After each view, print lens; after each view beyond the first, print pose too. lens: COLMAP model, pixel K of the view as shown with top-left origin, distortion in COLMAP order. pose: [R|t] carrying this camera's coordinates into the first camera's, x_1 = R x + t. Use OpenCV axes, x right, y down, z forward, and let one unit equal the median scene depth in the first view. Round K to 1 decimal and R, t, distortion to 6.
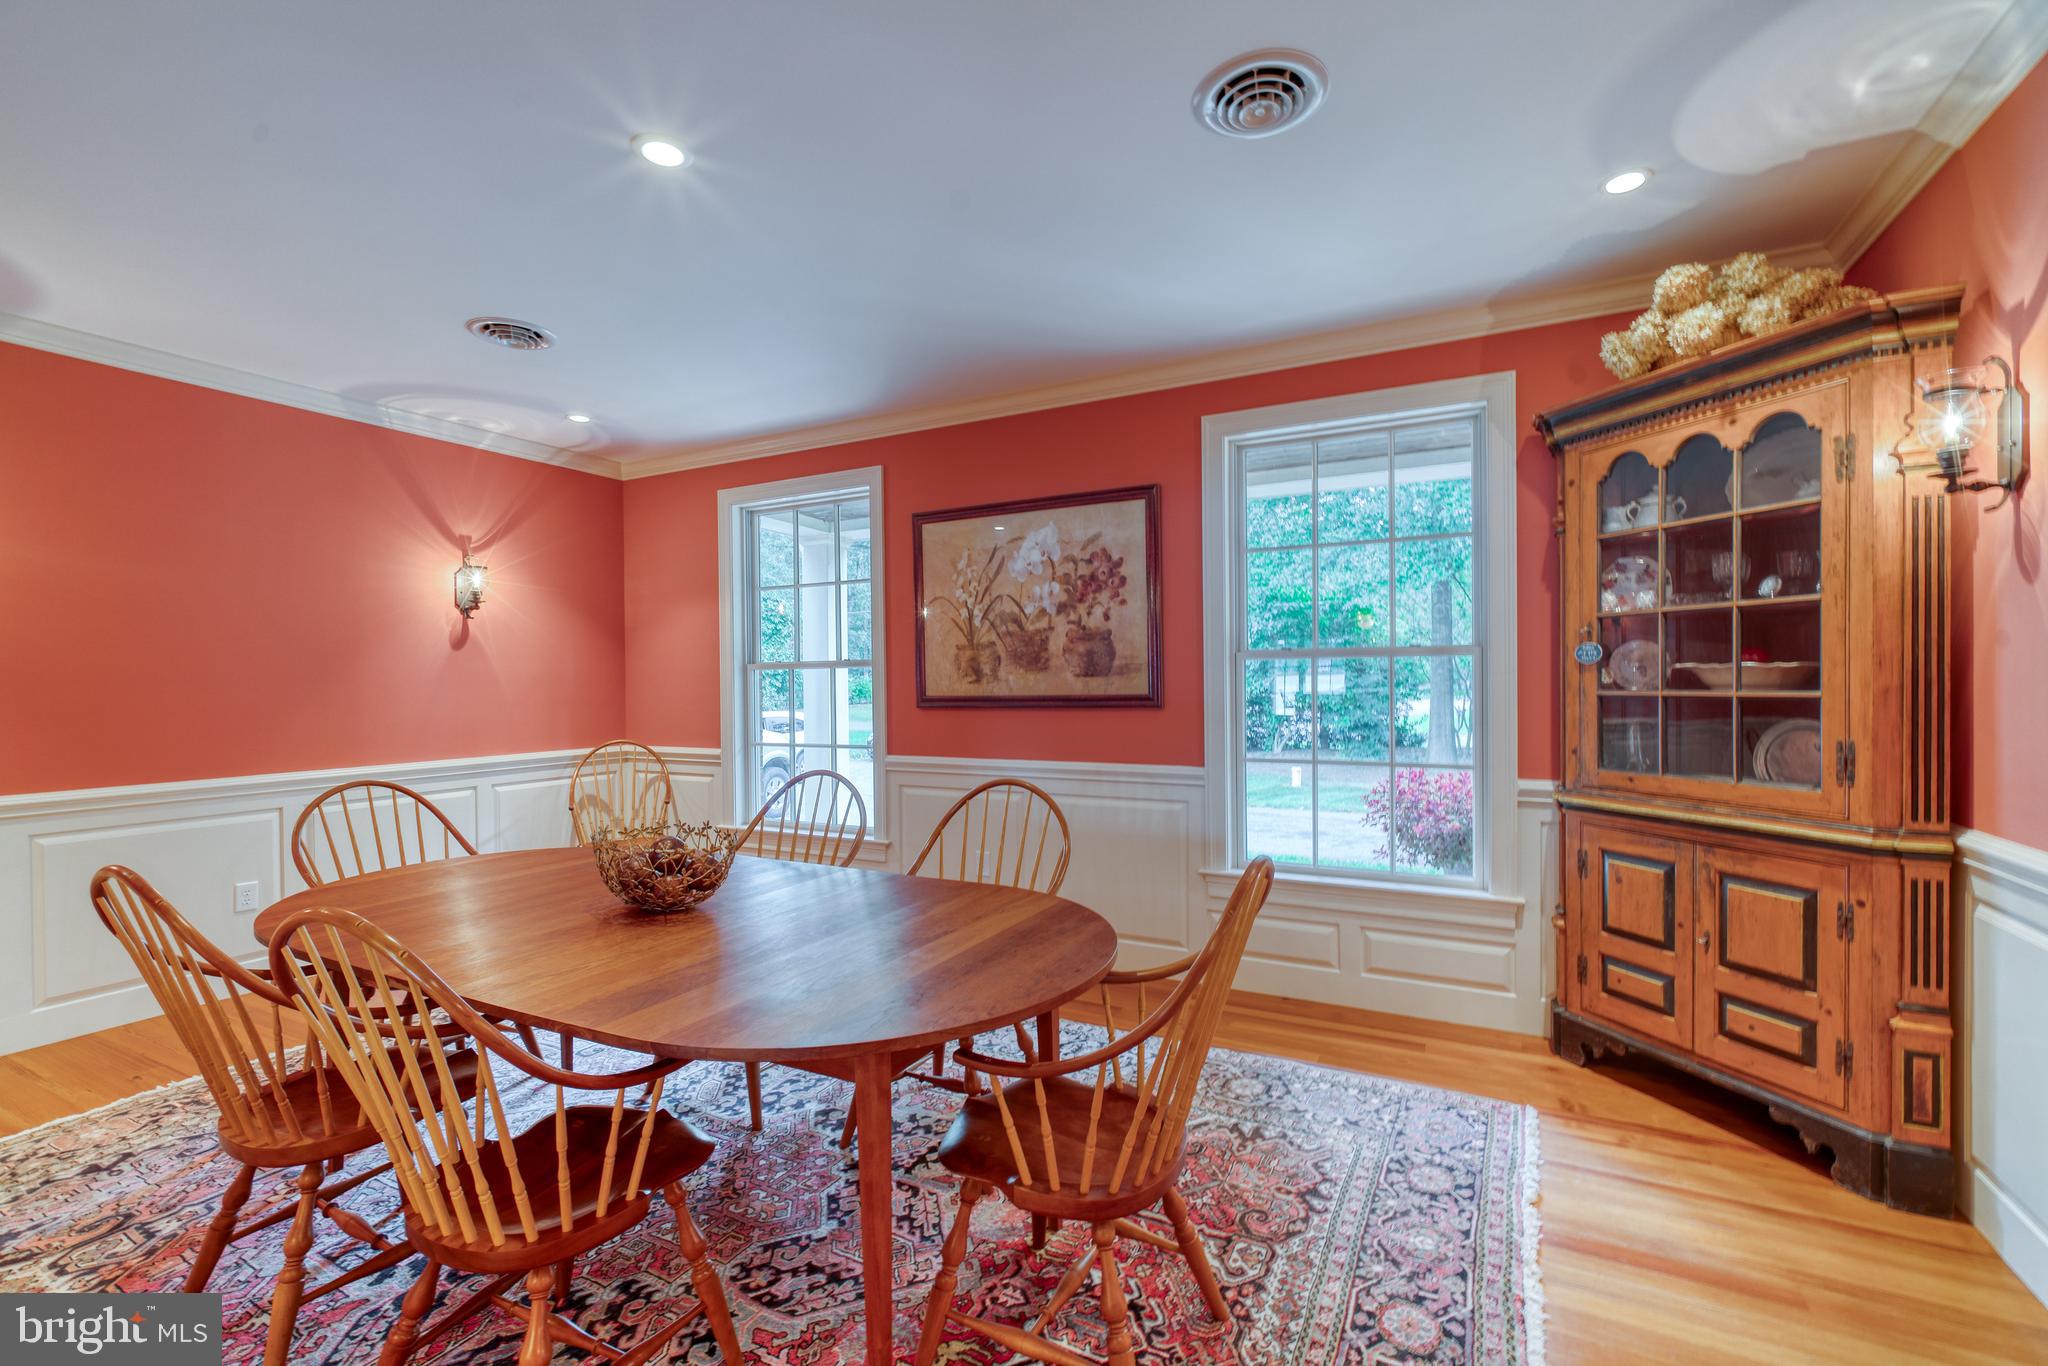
lens RADIAL K [[883.3, 0, 1022.8], [0, 883.3, 686.5], [0, 0, 1]] dist [-0.000035, 0.001055]
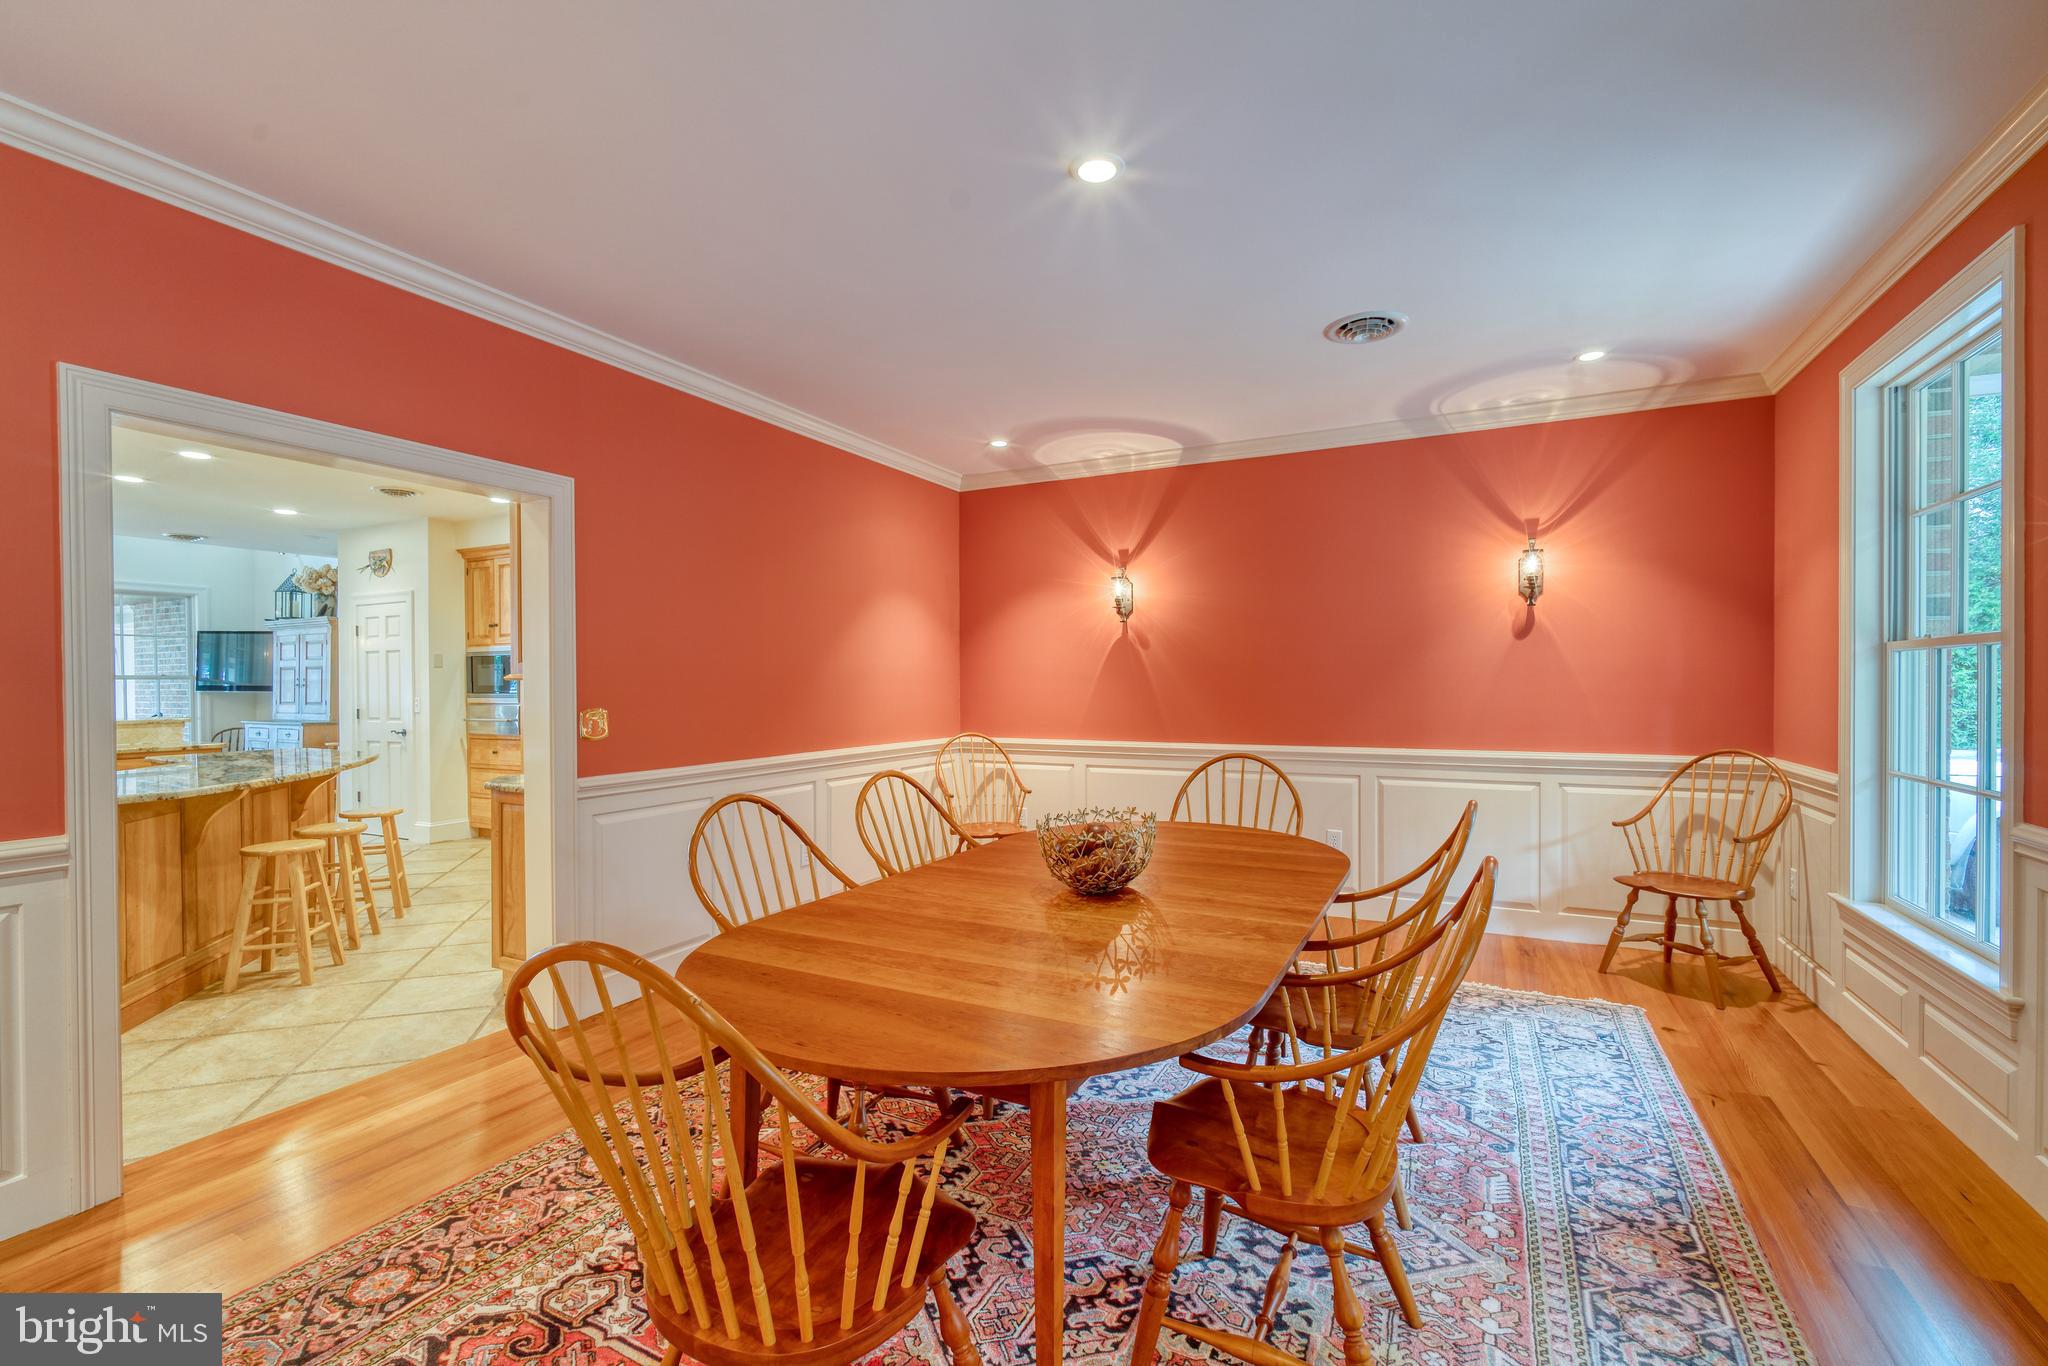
lens RADIAL K [[883.3, 0, 1025.6], [0, 883.3, 689.7], [0, 0, 1]] dist [-0.000035, 0.001055]
pose [[0.013633, 0.021561, -0.999675, 0.456477], [0.004160, 0.999758, 0.021620, -0.012744], [0.999898, -0.004454, 0.013540, 0.630855]]
